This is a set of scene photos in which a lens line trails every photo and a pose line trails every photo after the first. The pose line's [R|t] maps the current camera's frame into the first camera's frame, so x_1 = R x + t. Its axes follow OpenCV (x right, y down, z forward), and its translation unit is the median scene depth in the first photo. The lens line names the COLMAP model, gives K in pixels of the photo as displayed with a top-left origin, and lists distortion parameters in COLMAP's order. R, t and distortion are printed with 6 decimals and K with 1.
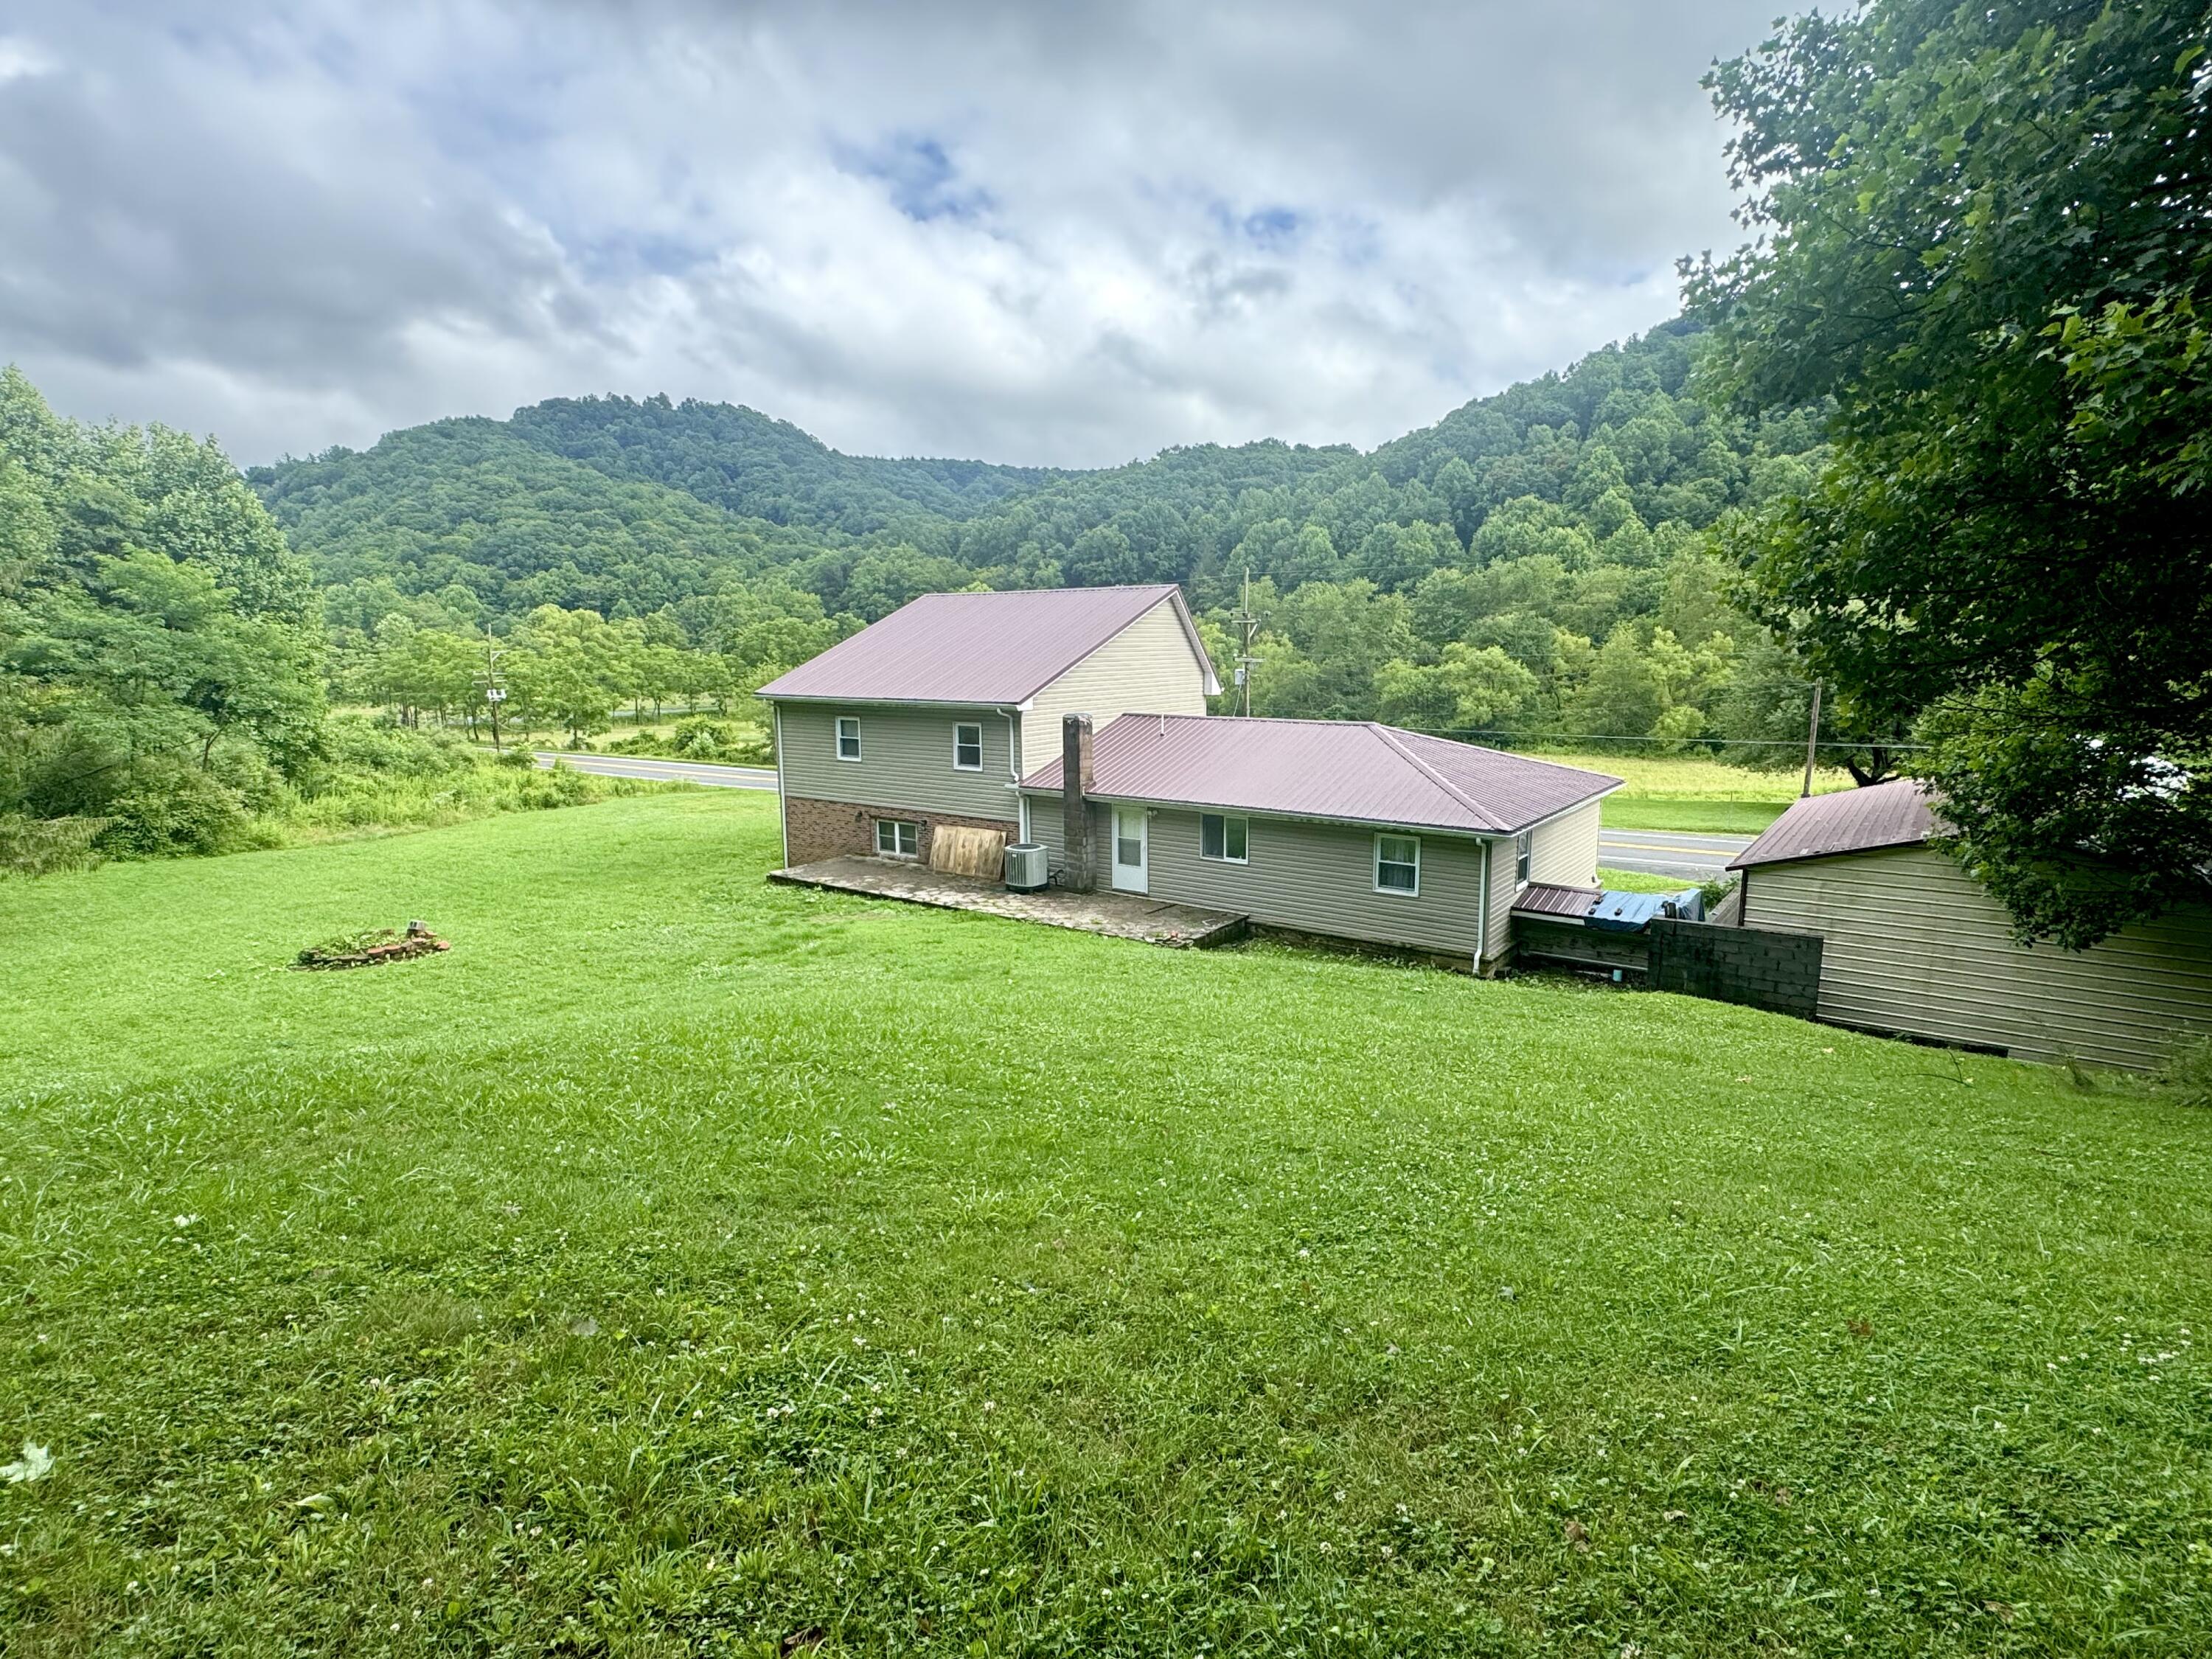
lens RADIAL K [[1162.7, 0, 1100.8], [0, 1162.7, 834.3], [0, 0, 1]] dist [-0.004268, -0.000270]
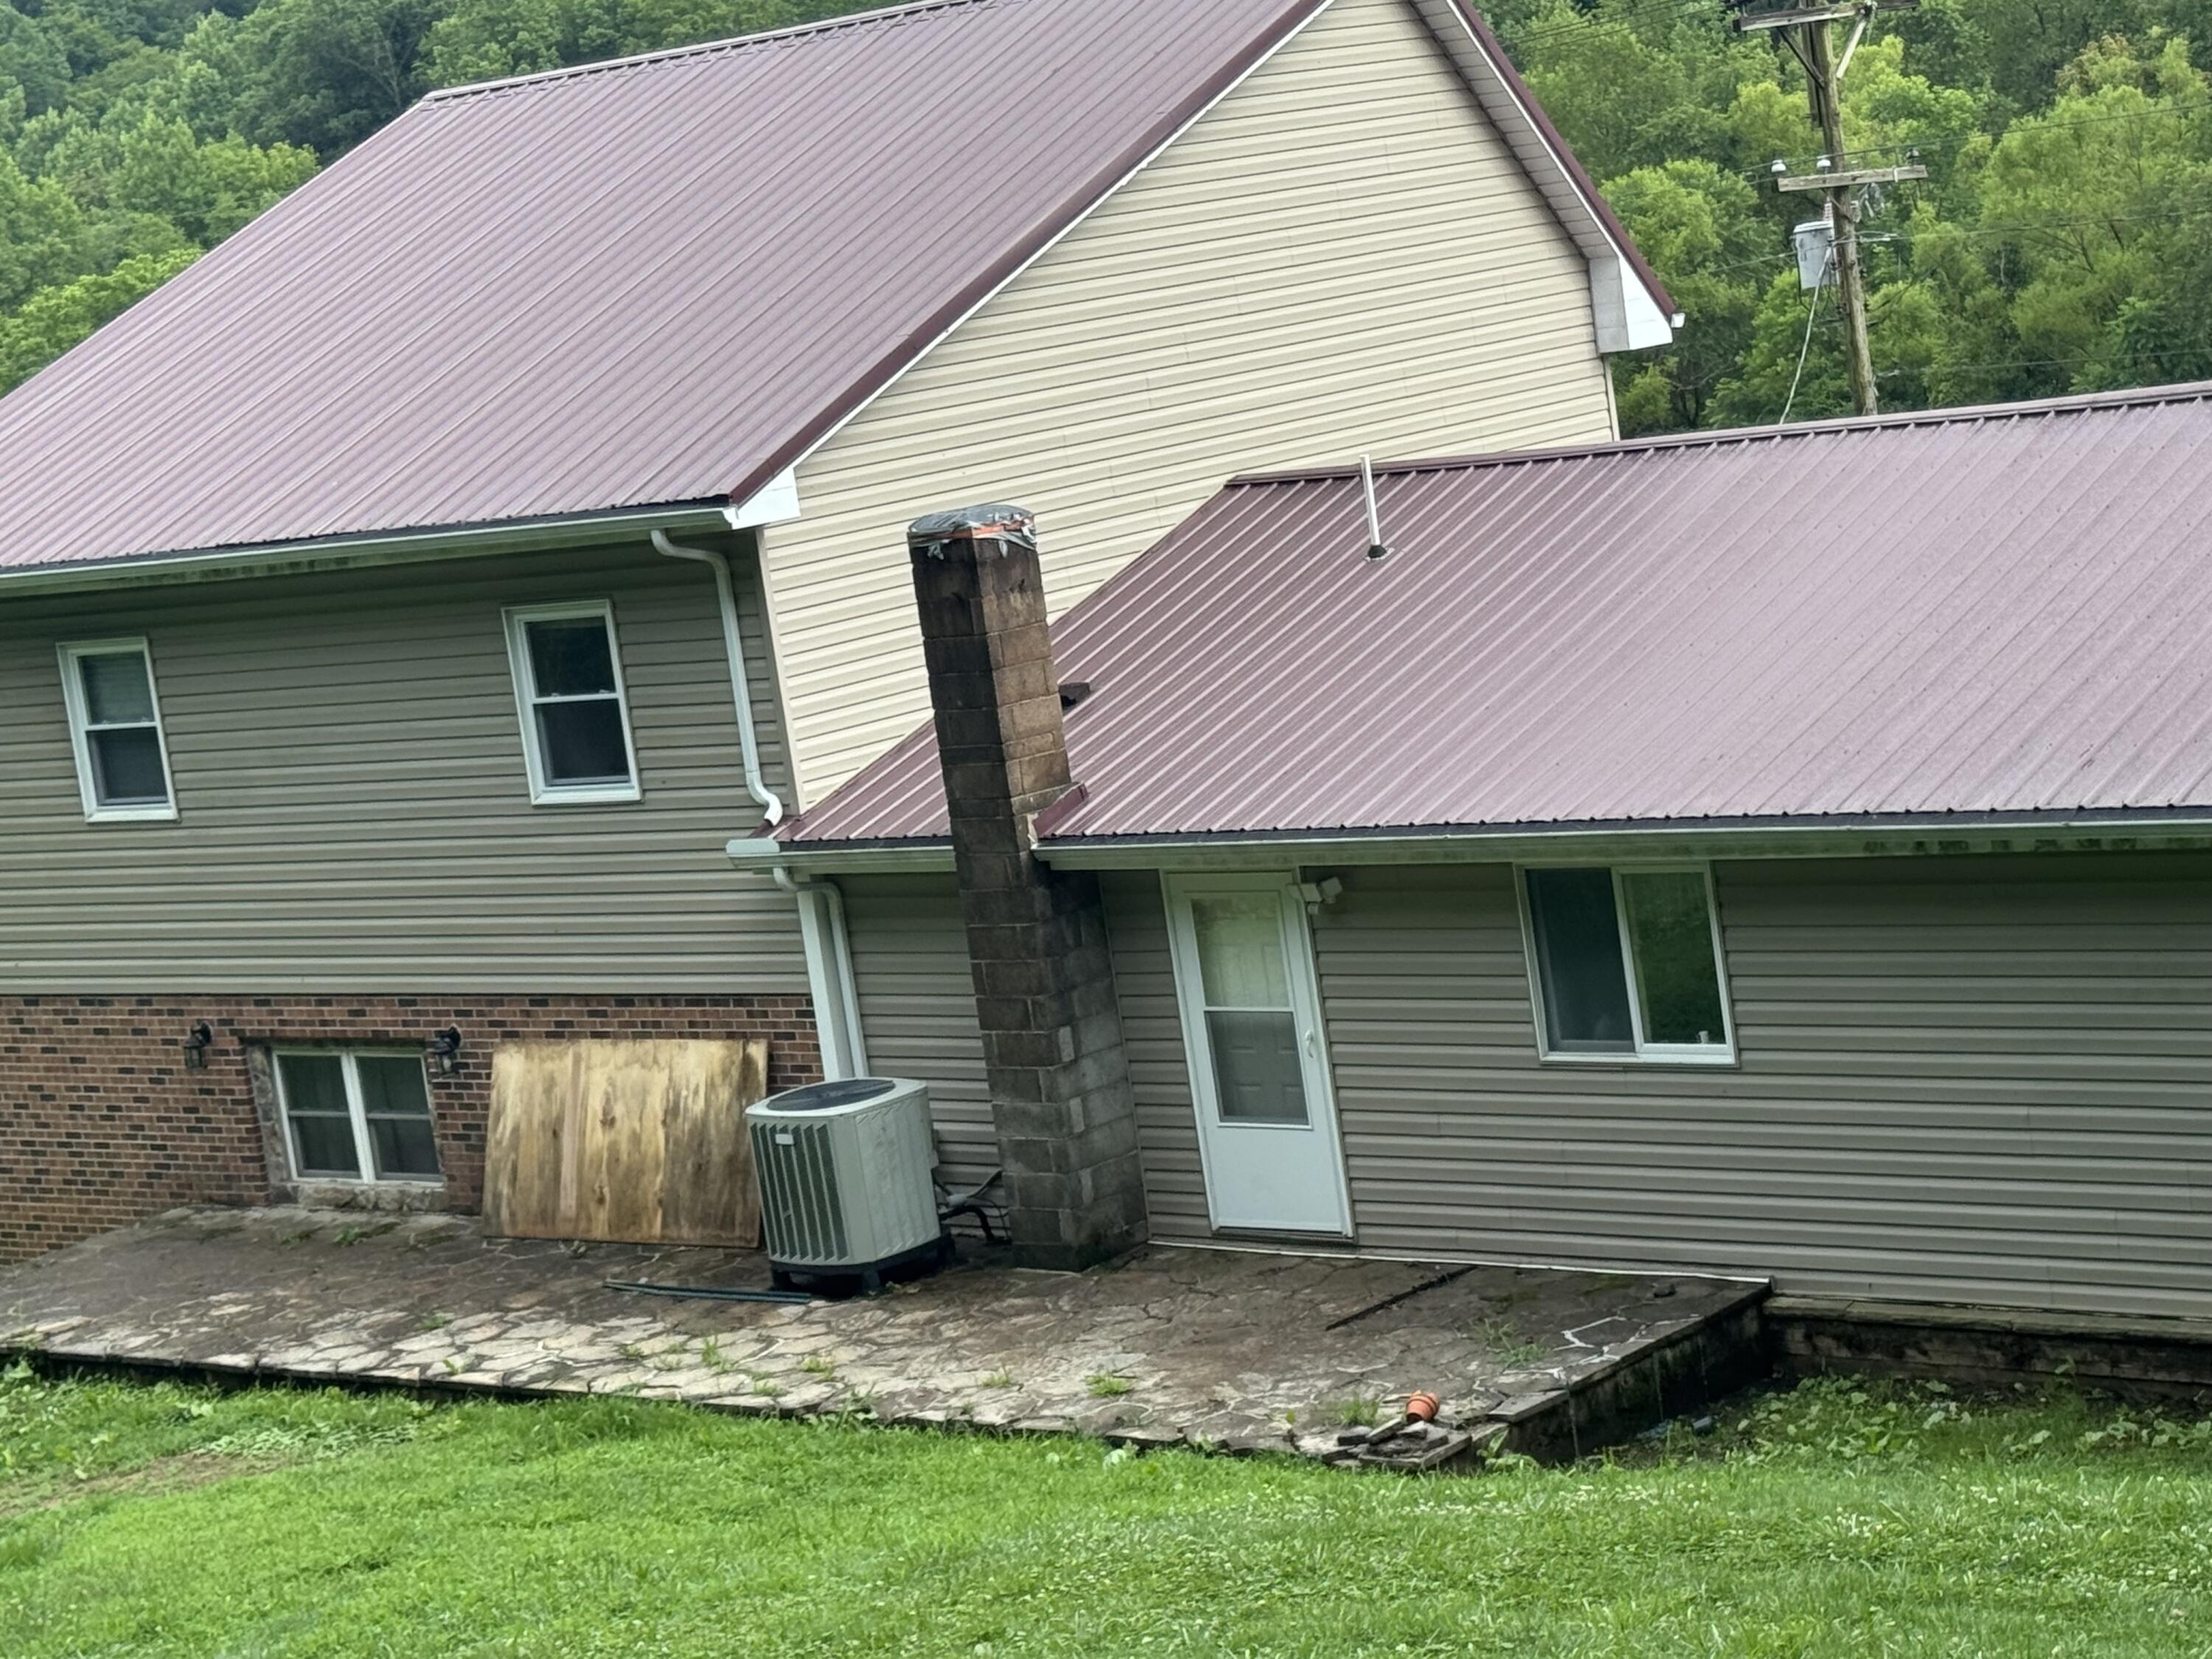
lens RADIAL K [[4706.9, 0, 1140.9], [0, 4706.9, 825.5], [0, 0, 1]] dist [0.170505, -0.233375]
pose [[0.988027, -0.123681, -0.092232, 0.093507], [0.120565, 0.991953, -0.038645, 0.000902], [0.096269, 0.027063, 0.994987, 0.050399]]
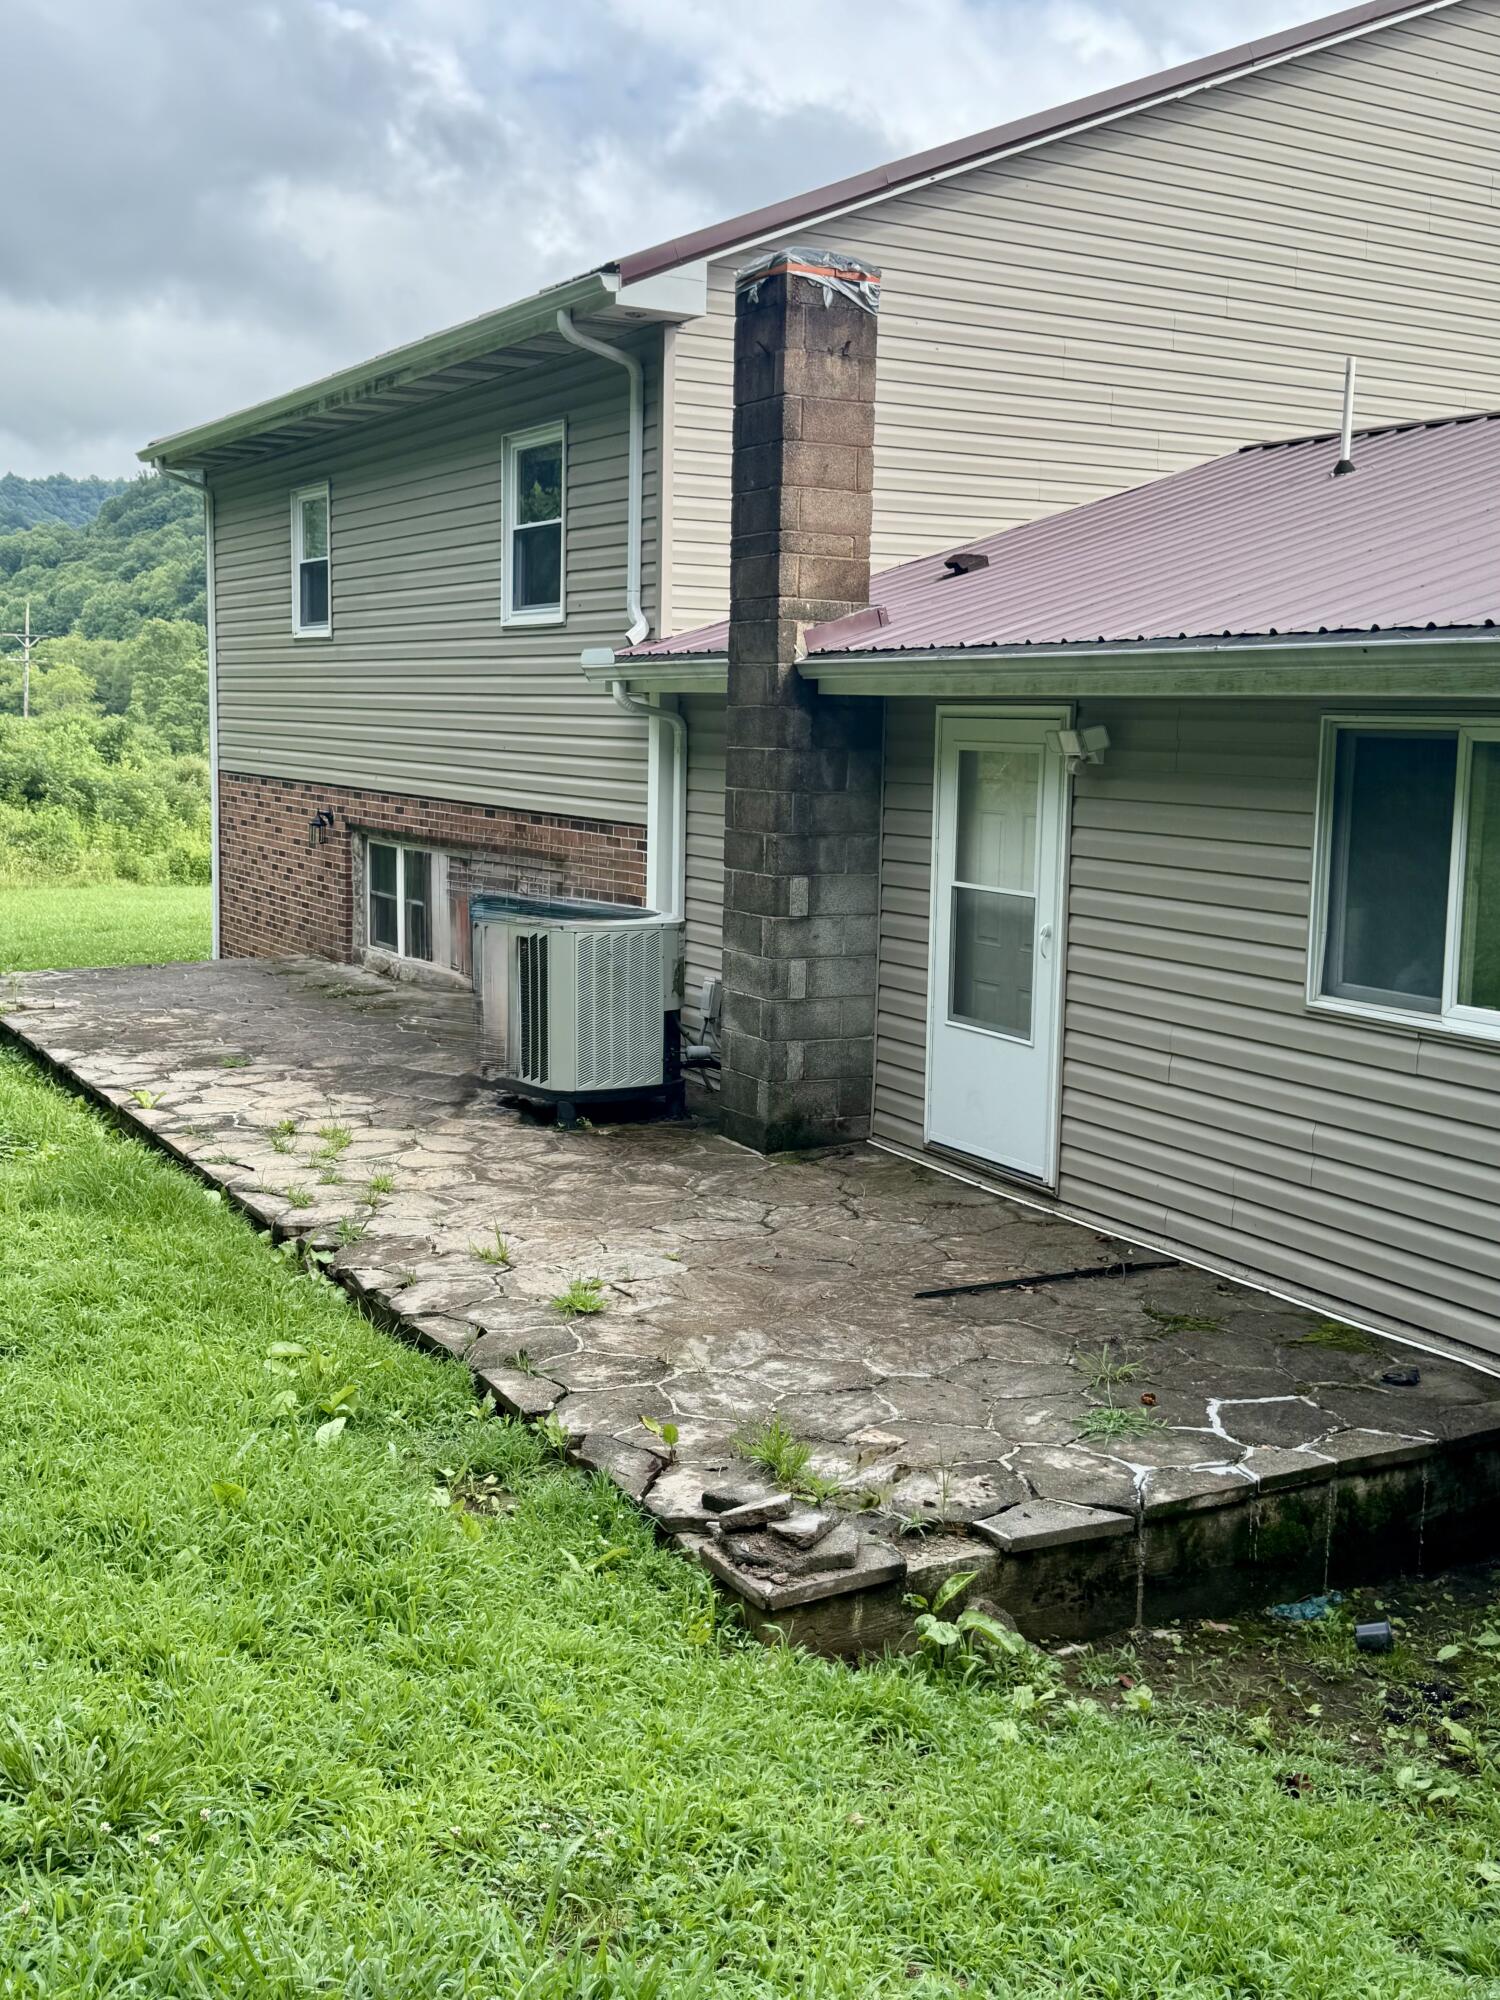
lens RADIAL K [[2030.9, 0, 740.0], [0, 2030.9, 968.1], [0, 0, 1]] dist [0.193714, -0.434113]
pose [[0.908676, 0.076058, -0.410516, 0.124041], [-0.096107, 0.994966, -0.028393, 0.029736], [0.406290, 0.065254, 0.911411, 0.662425]]
